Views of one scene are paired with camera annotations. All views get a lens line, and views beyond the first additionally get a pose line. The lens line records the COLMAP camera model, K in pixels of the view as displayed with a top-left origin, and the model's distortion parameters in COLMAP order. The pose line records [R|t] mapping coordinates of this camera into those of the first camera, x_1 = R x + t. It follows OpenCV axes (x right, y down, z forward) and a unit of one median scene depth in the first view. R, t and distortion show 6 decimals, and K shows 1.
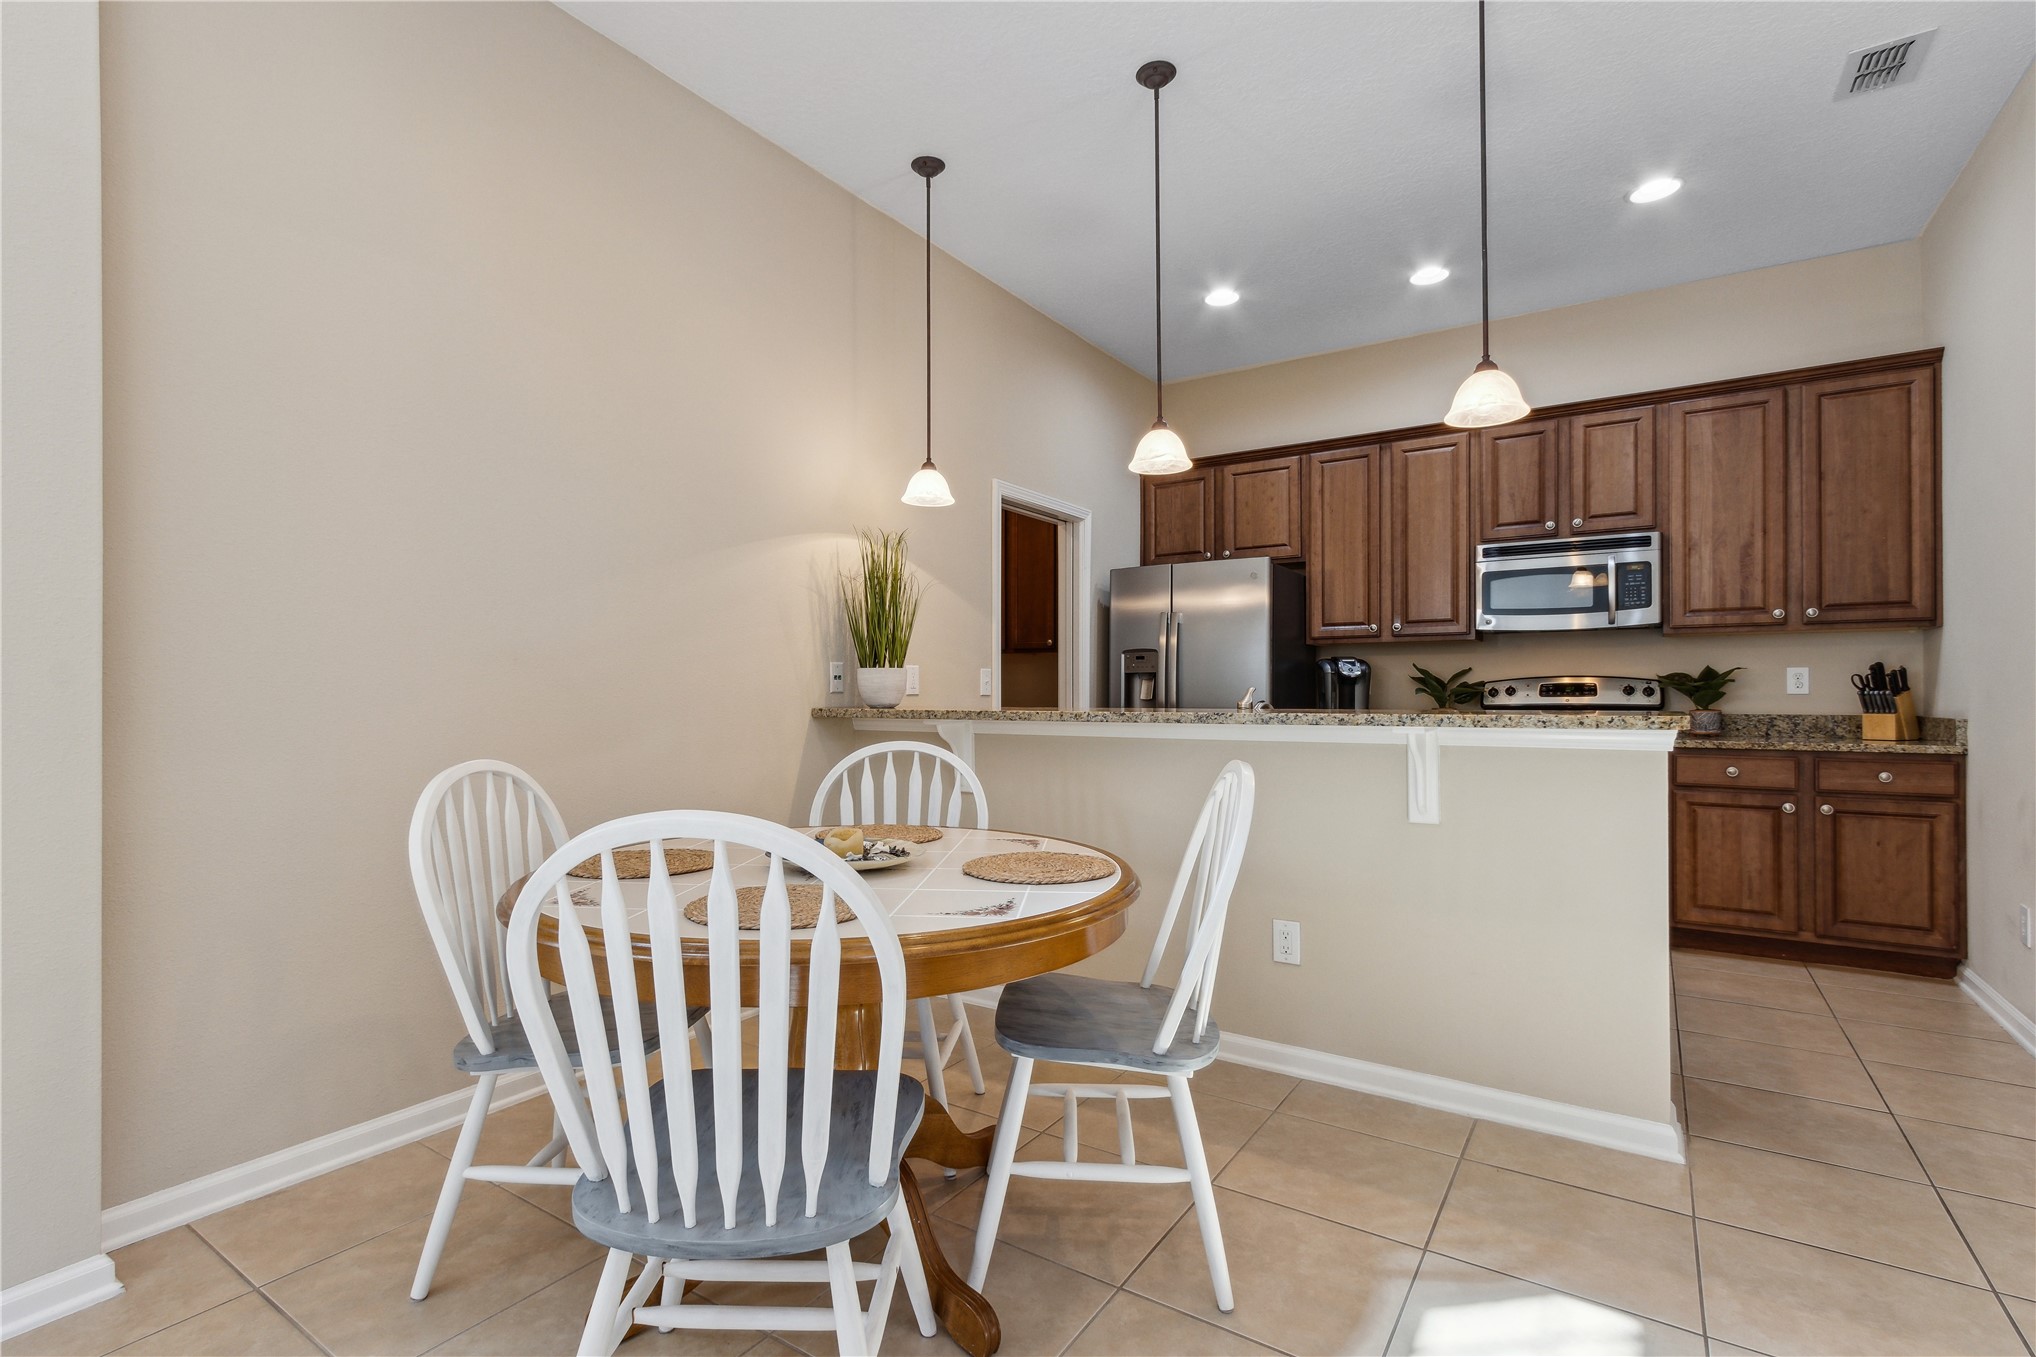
lens RADIAL K [[950.8, 0, 986.8], [0, 950.8, 689.9], [0, 0, 1]] dist [0.005087, -0.003025]
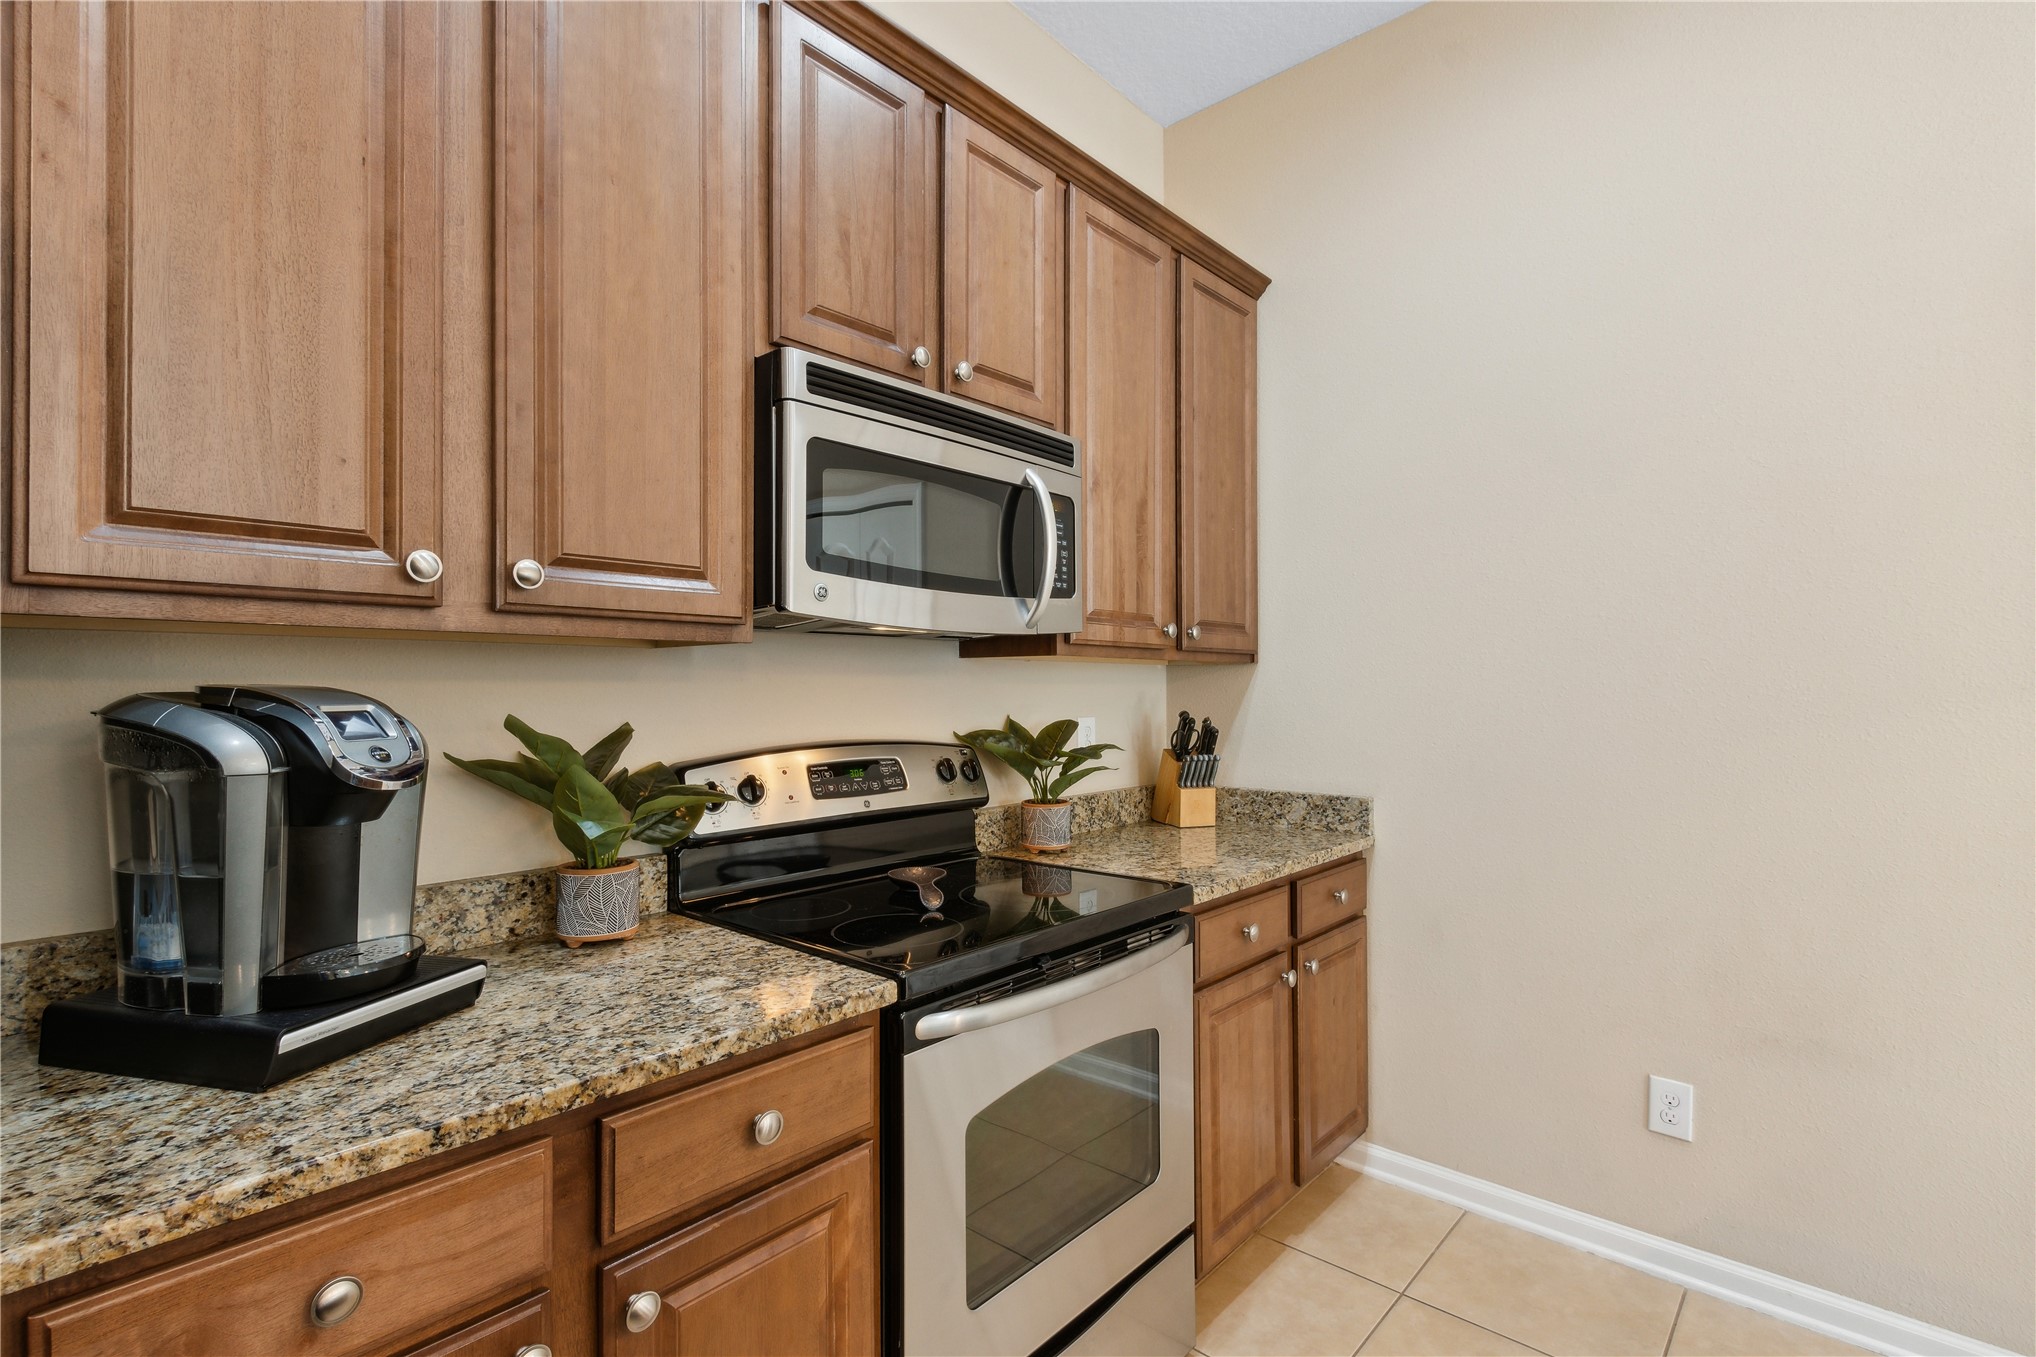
lens RADIAL K [[950.8, 0, 1018.1], [0, 950.8, 681.6], [0, 0, 1]] dist [0.005087, -0.003025]
pose [[0.127501, 0.008511, 0.991802, 0.241429], [-0.001551, 0.999964, -0.008381, -0.043470], [-0.991837, -0.000470, 0.127510, 1.006563]]
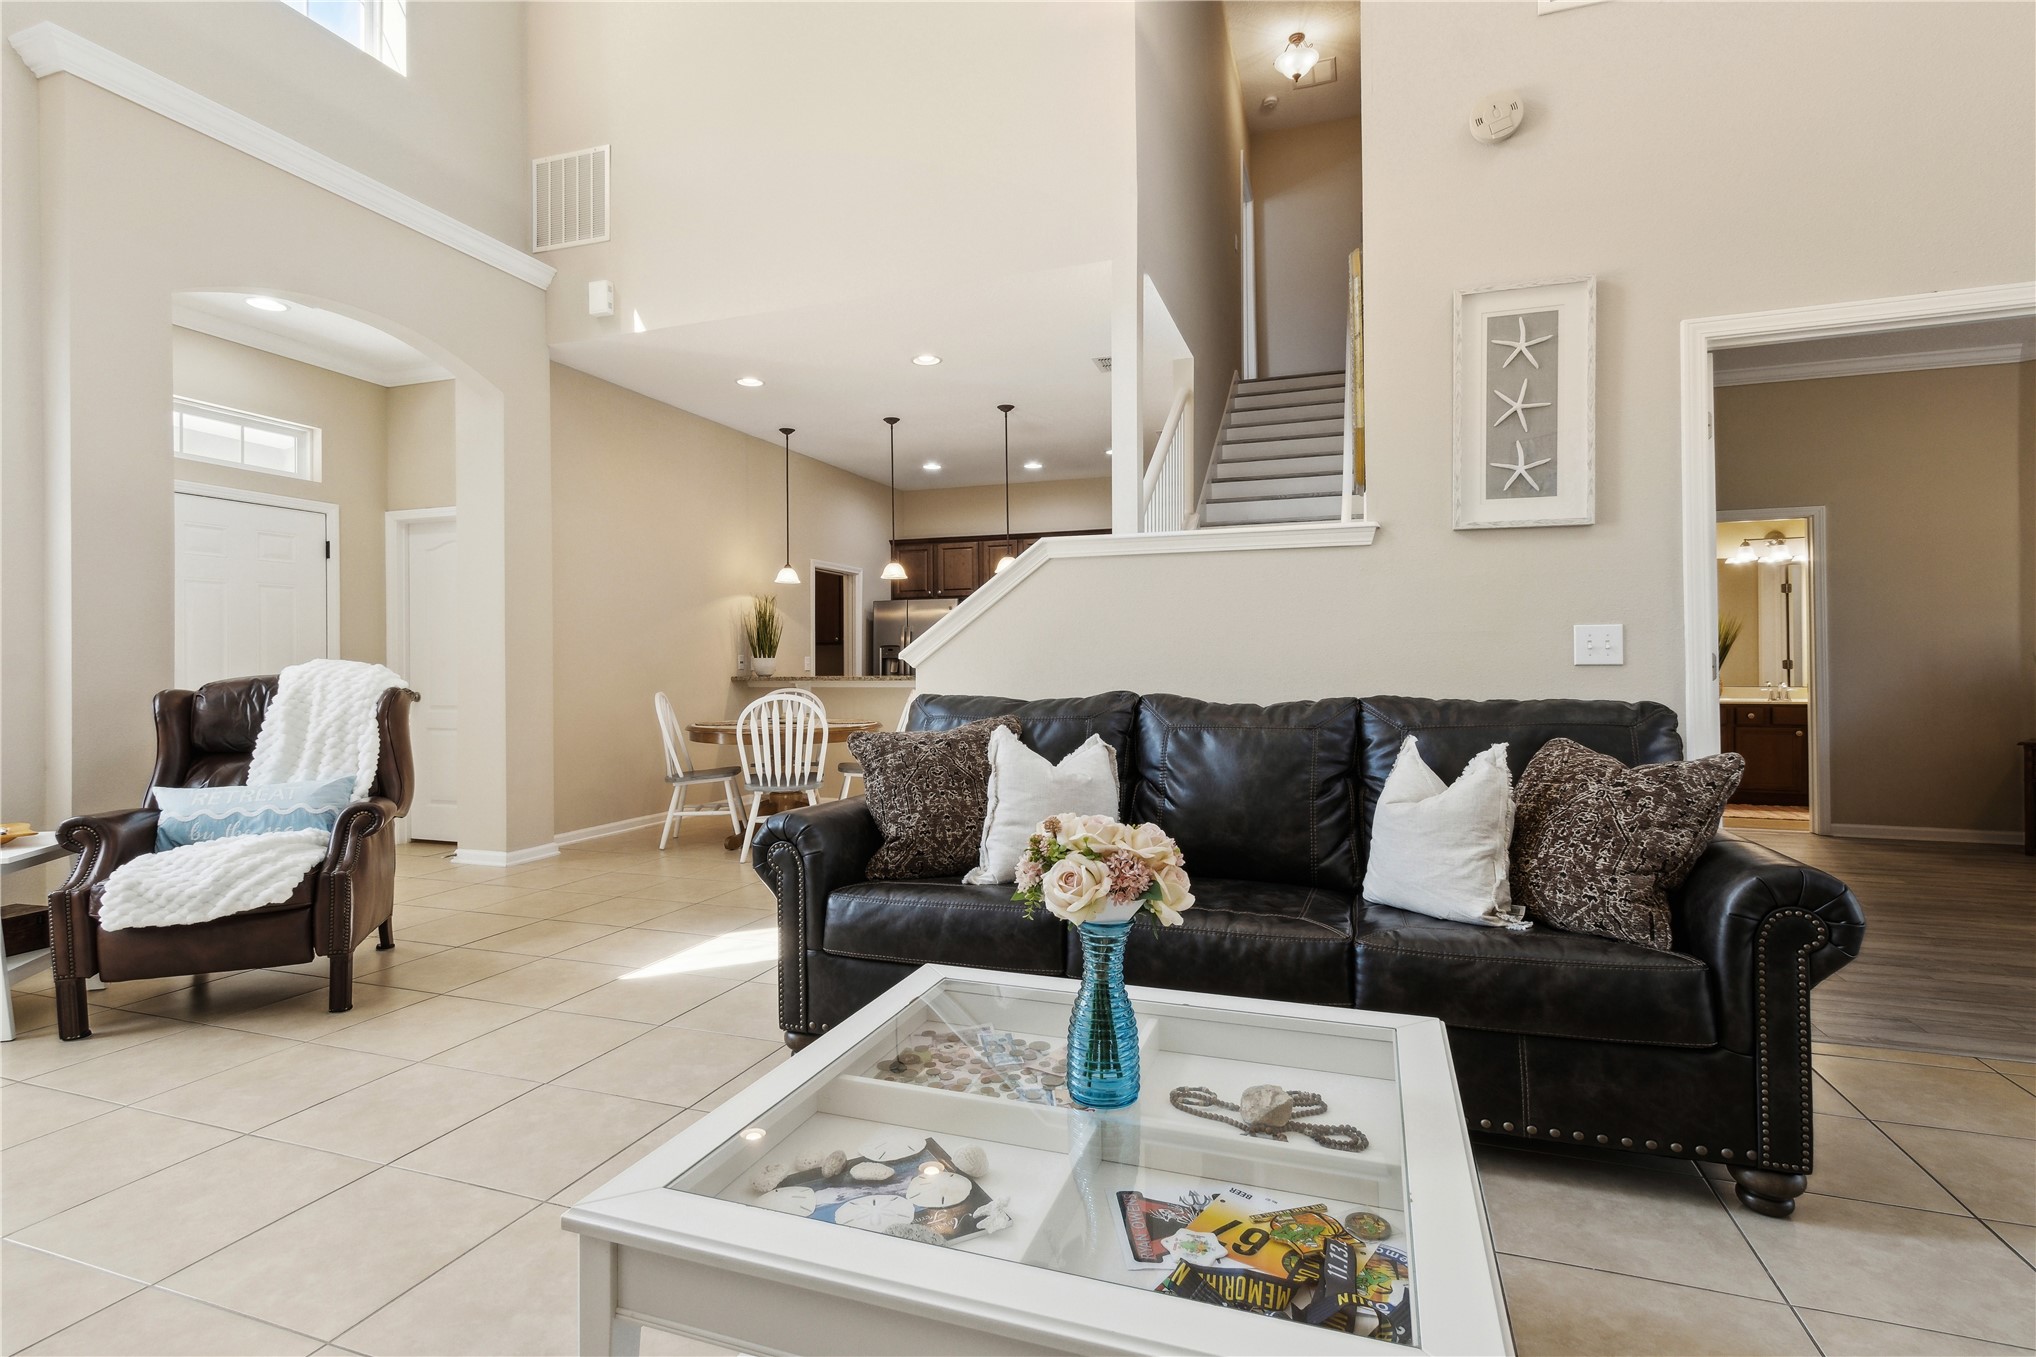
lens RADIAL K [[950.8, 0, 1008.1], [0, 950.8, 685.2], [0, 0, 1]] dist [0.005087, -0.003025]
pose [[0.965572, -0.013050, 0.259808, -0.125226], [0.006850, 0.999670, 0.024754, -0.009257], [-0.260045, -0.022122, 0.965343, -1.095456]]
